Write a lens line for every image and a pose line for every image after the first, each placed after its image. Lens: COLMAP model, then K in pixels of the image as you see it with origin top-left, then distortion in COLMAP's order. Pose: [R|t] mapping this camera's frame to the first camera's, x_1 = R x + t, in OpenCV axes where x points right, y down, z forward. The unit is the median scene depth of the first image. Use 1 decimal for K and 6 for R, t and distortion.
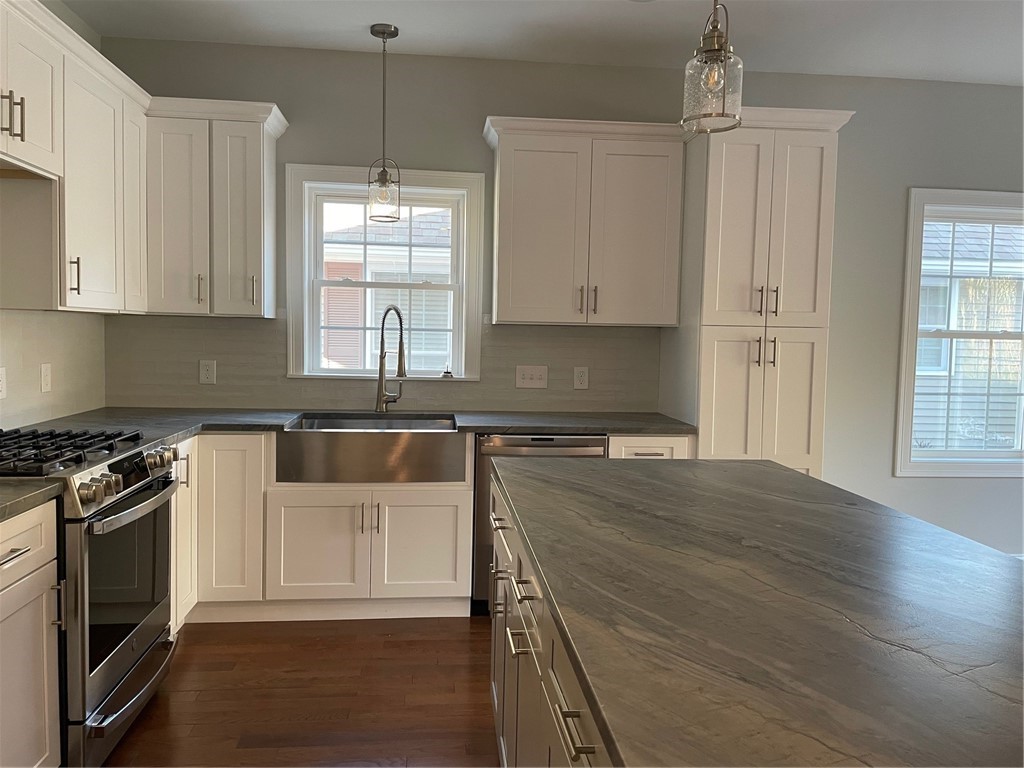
lens RADIAL K [[772.8, 0, 512.0], [0, 772.8, 384.0], [0, 0, 1]] dist [0.117724, -0.146609]
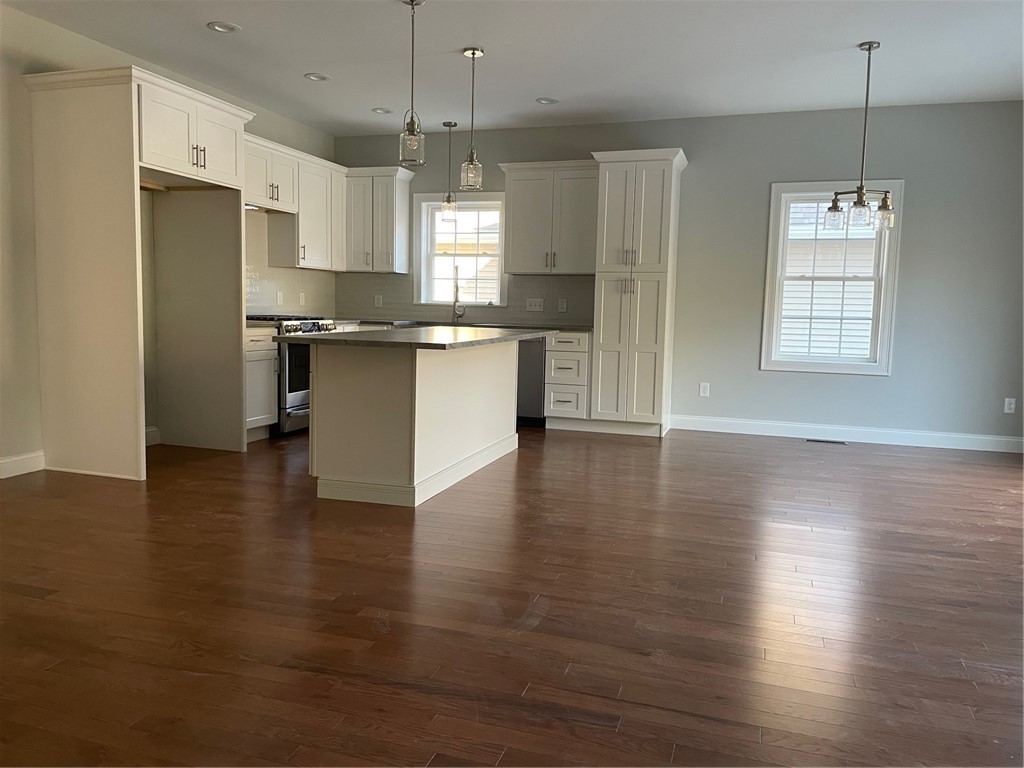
lens RADIAL K [[772.8, 0, 512.0], [0, 772.8, 384.0], [0, 0, 1]] dist [0.117724, -0.146609]
pose [[0.917533, 0.039921, -0.395651, 0.764615], [-0.028996, 0.999016, 0.033558, 0.127269], [0.396601, -0.019318, 0.917788, -0.729827]]
